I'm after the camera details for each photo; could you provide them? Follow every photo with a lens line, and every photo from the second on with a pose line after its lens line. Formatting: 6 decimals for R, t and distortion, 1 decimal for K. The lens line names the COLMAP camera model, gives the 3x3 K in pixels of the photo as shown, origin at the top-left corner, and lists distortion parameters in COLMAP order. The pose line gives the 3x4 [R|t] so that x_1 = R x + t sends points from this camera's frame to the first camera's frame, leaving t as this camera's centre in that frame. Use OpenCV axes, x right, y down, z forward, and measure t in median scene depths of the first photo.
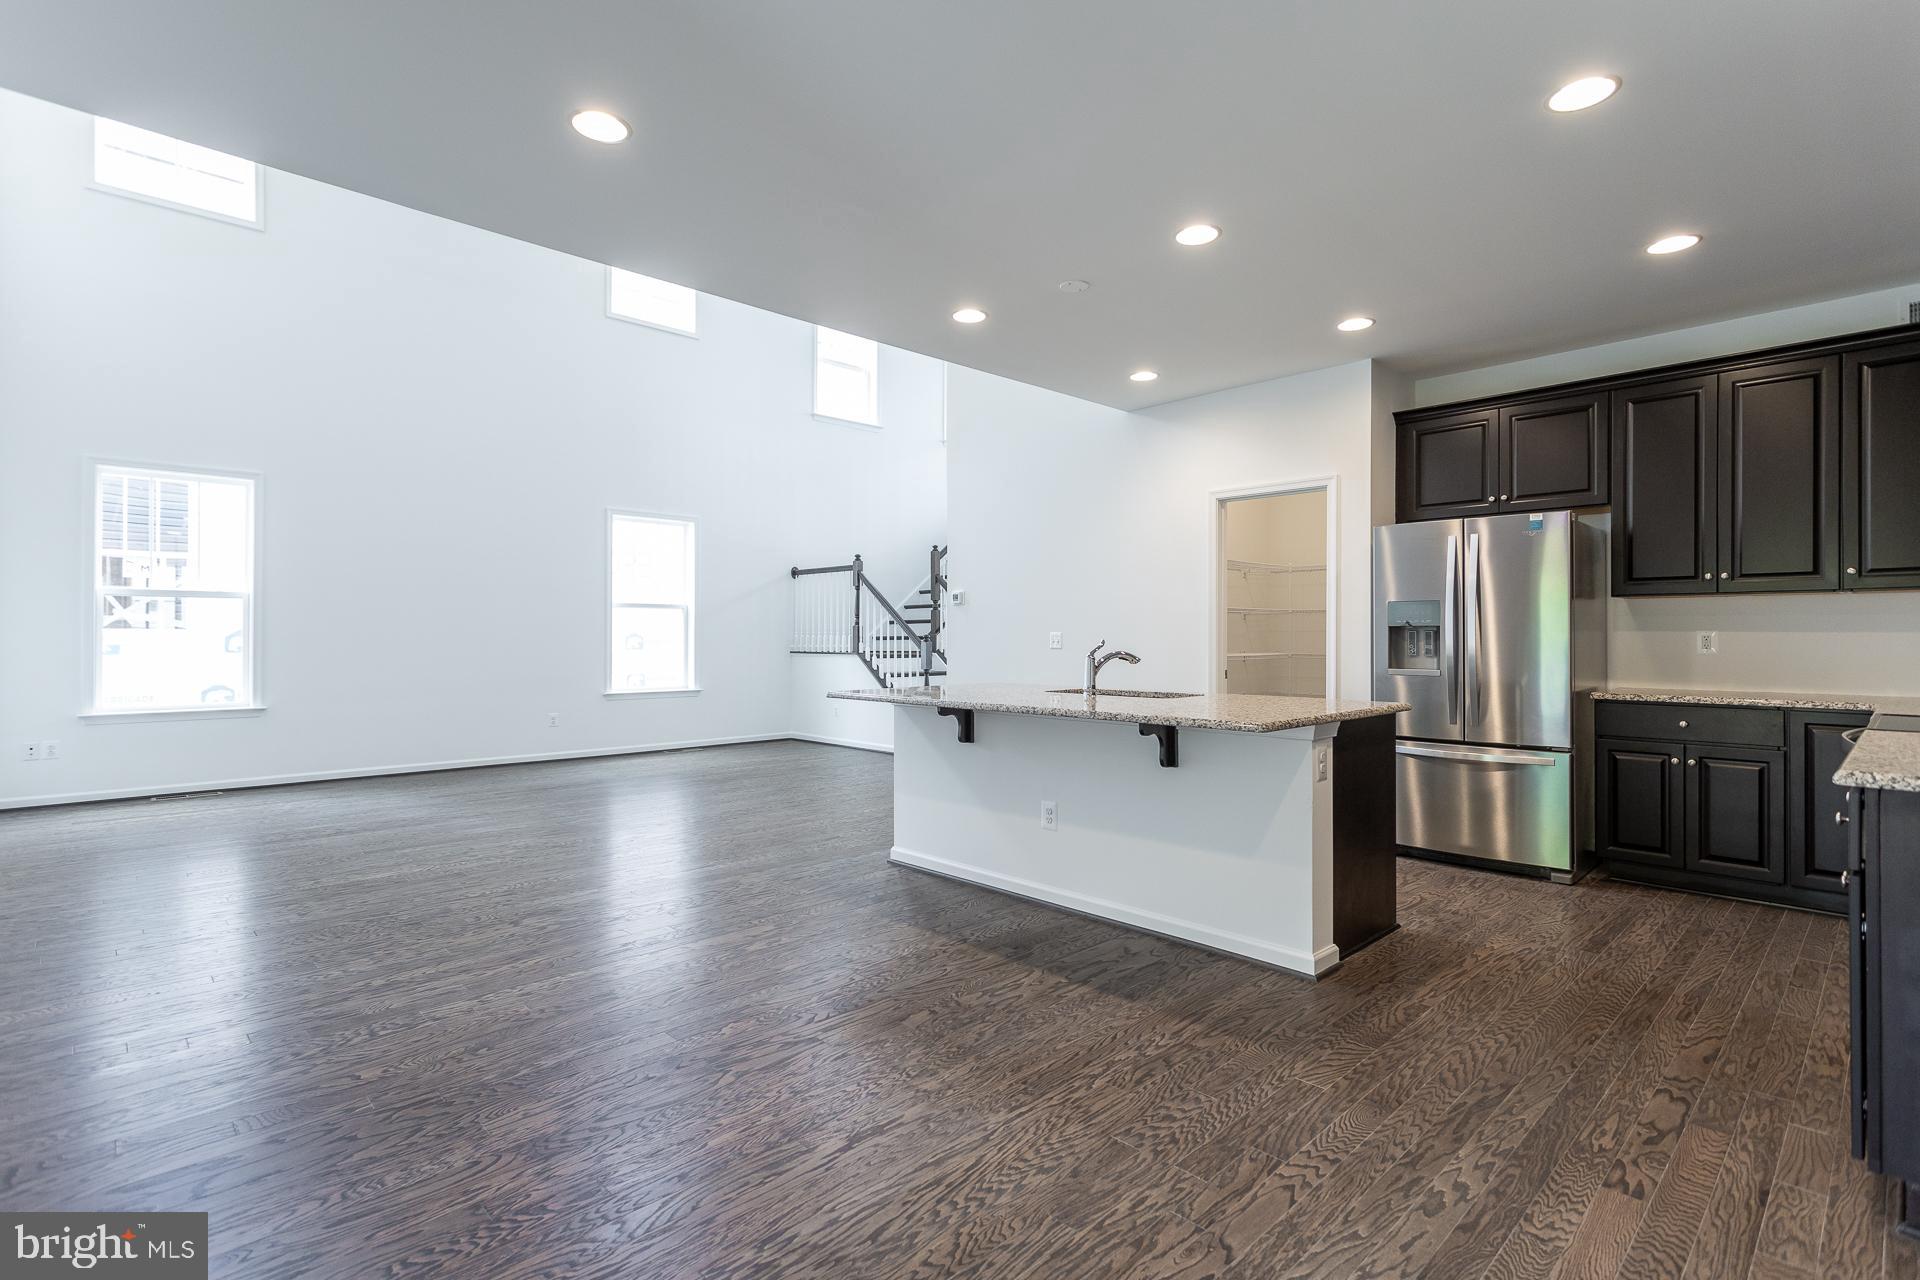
lens RADIAL K [[917.5, 0, 951.2], [0, 917.5, 633.9], [0, 0, 1]] dist [-0.000159, -0.000137]
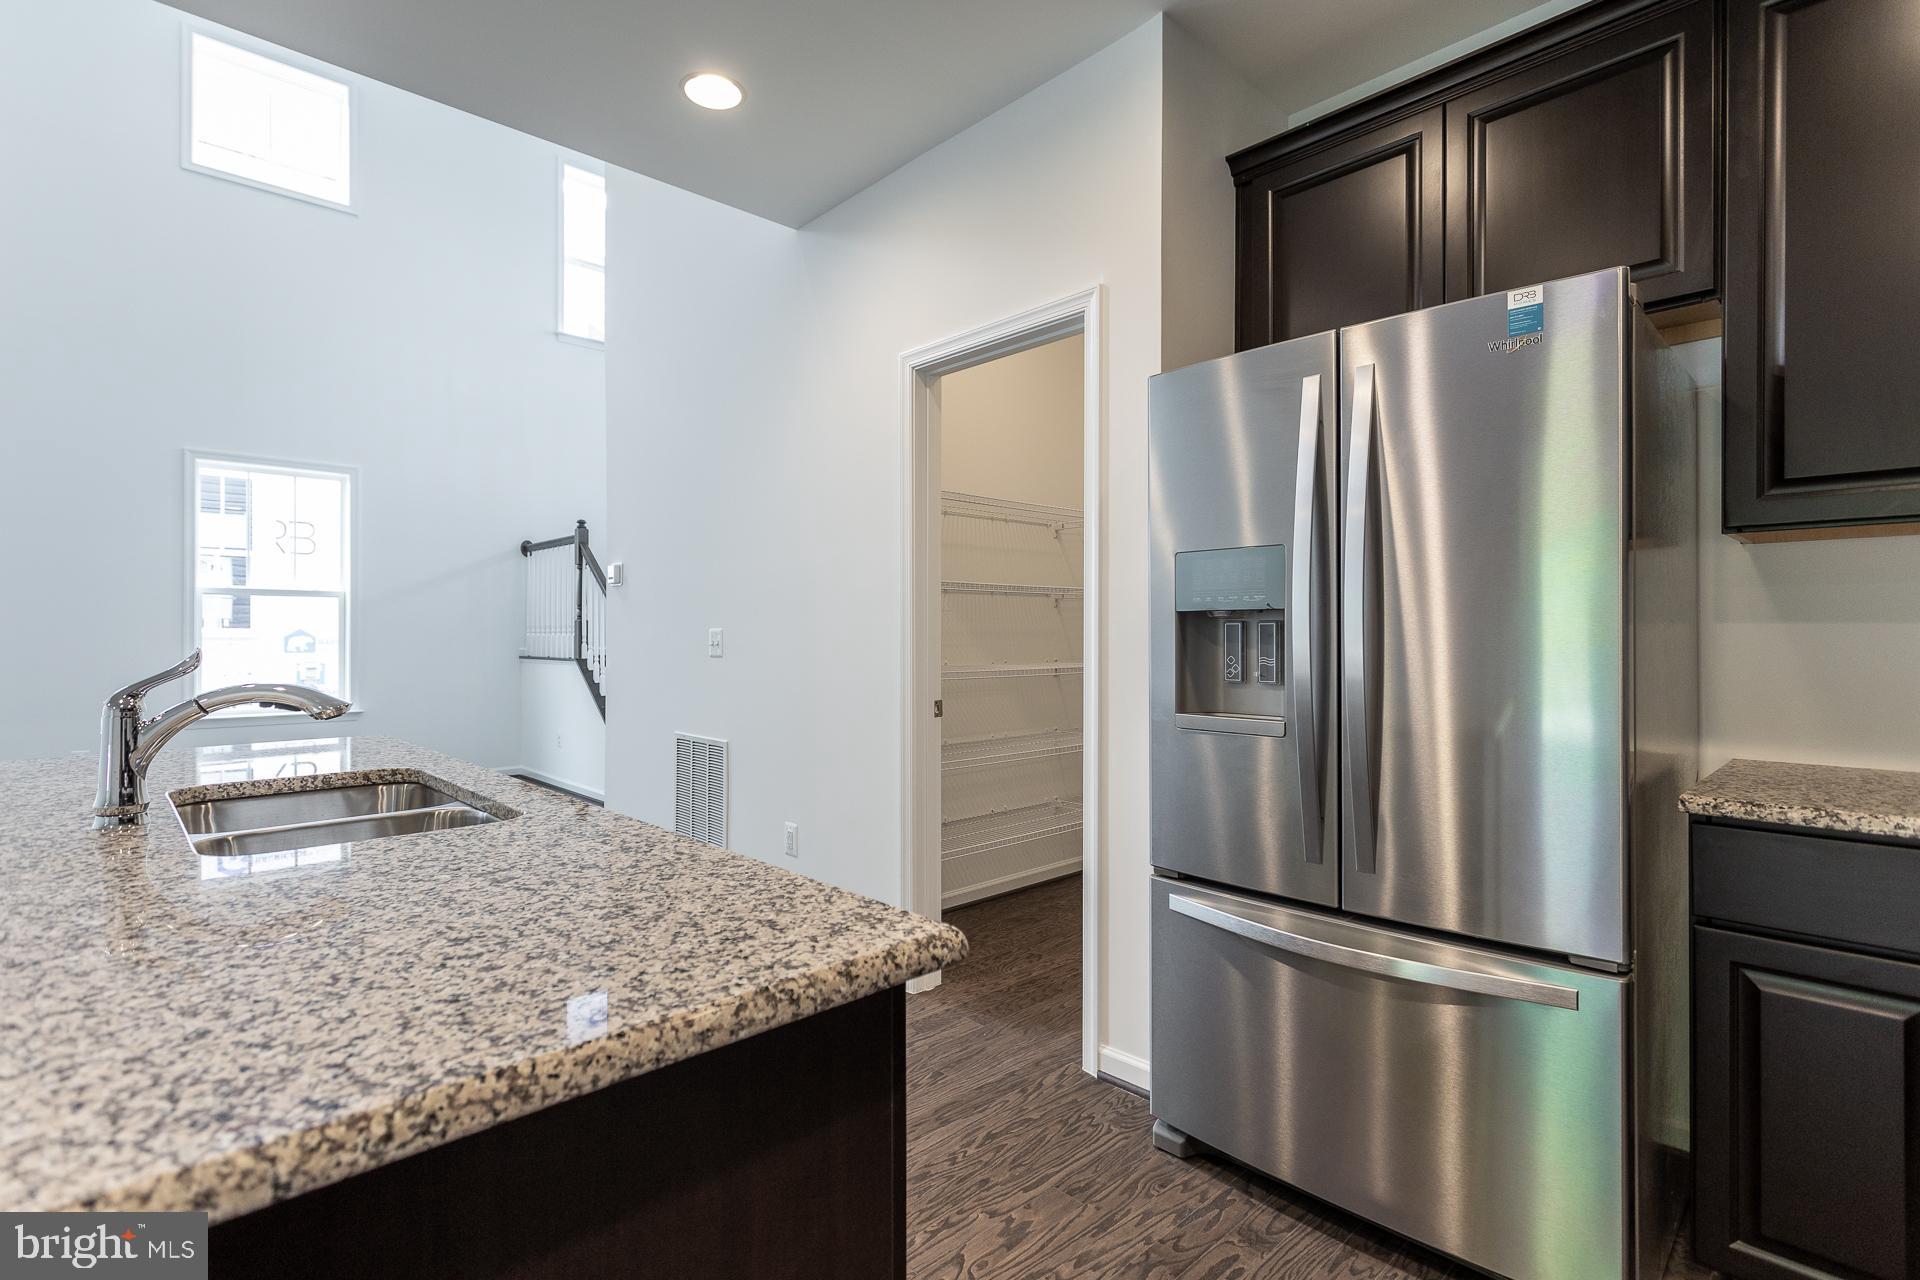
lens RADIAL K [[917.5, 0, 961.3], [0, 917.5, 638.2], [0, 0, 1]] dist [-0.000159, -0.000137]
pose [[0.999989, -0.002712, 0.003791, 0.381698], [0.002683, 0.999968, 0.007499, 0.000282], [-0.003811, -0.007489, 0.999965, 0.589732]]
